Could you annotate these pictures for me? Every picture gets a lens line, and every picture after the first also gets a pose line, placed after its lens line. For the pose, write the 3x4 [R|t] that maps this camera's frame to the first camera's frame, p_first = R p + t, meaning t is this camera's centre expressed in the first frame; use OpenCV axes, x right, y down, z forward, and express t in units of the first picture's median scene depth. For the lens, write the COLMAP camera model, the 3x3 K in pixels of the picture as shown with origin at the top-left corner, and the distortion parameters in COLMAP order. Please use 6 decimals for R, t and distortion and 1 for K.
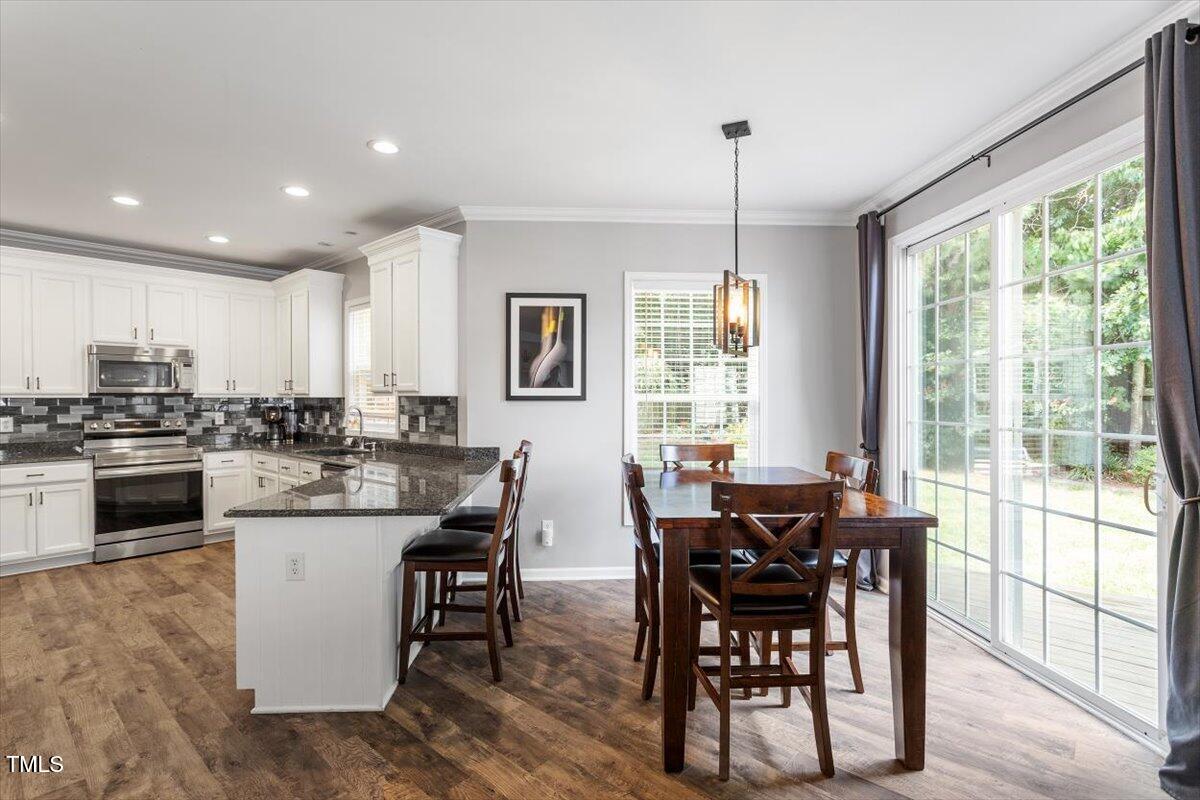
lens RADIAL K [[571.0, 0, 590.3], [0, 571.0, 399.1], [0, 0, 1]] dist [-0.002391, 0.000494]
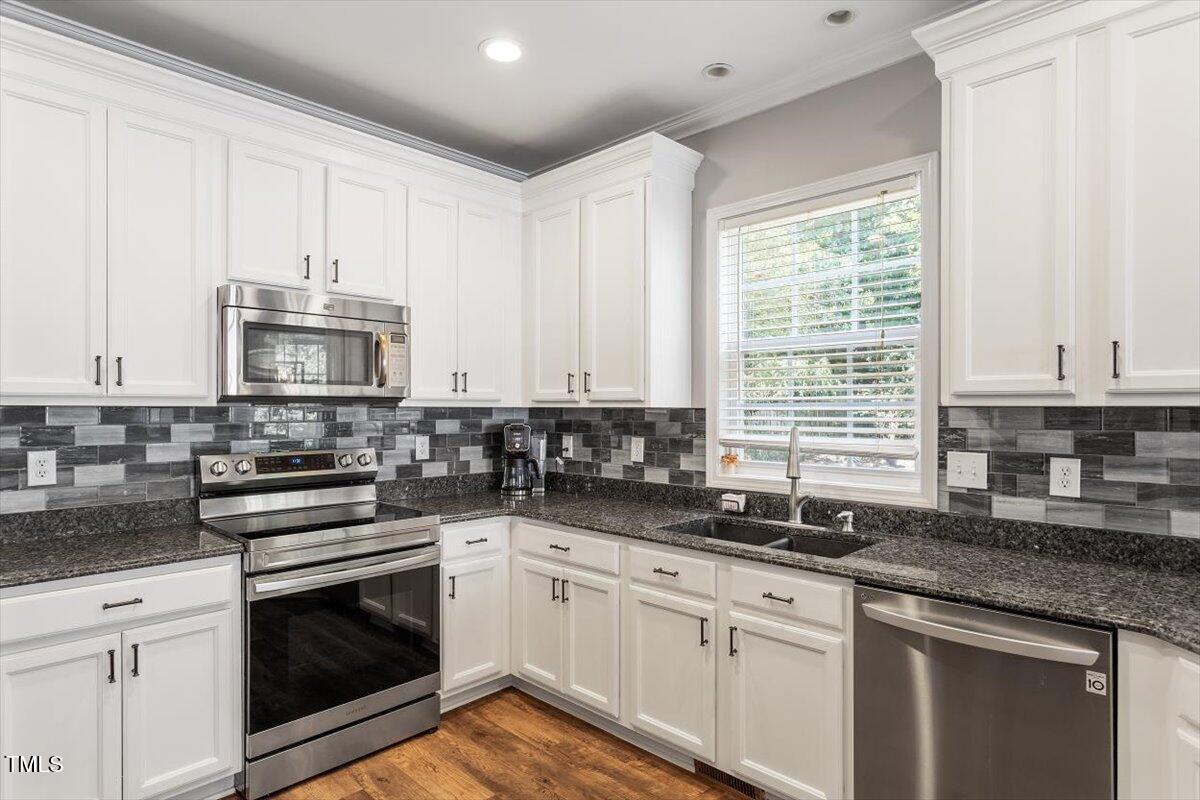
lens RADIAL K [[640.6, 0, 595.6], [0, 640.6, 406.9], [0, 0, 1]] dist [-0.003120, -0.000518]
pose [[0.999242, 0.004745, -0.038649, -0.568056], [-0.004949, 0.999974, -0.005186, -0.000954], [0.038624, 0.005374, 0.999239, 0.514787]]
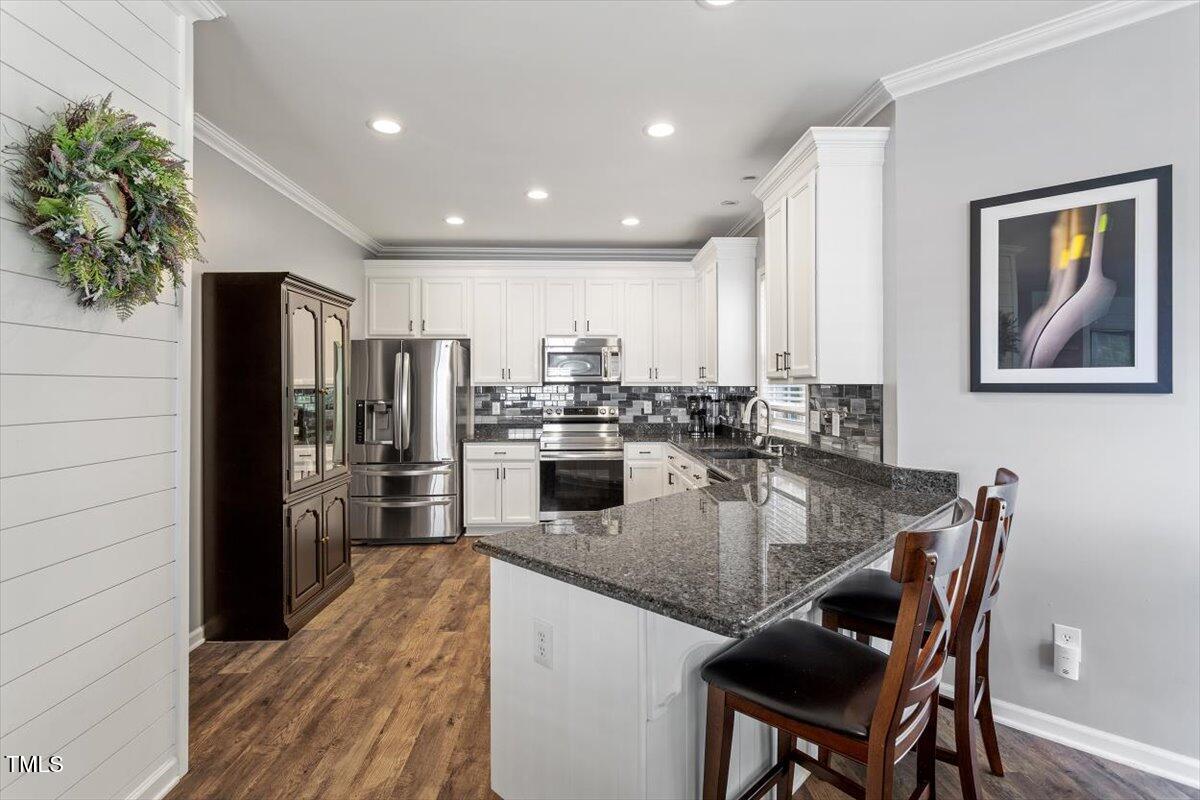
lens RADIAL K [[571.0, 0, 601.3], [0, 571.0, 383.1], [0, 0, 1]] dist [0.003812, 0.001043]
pose [[0.704094, -0.003100, -0.710100, -0.002544], [-0.003928, 0.999958, -0.008260, -0.000018], [0.710096, 0.008605, 0.704053, 0.293202]]
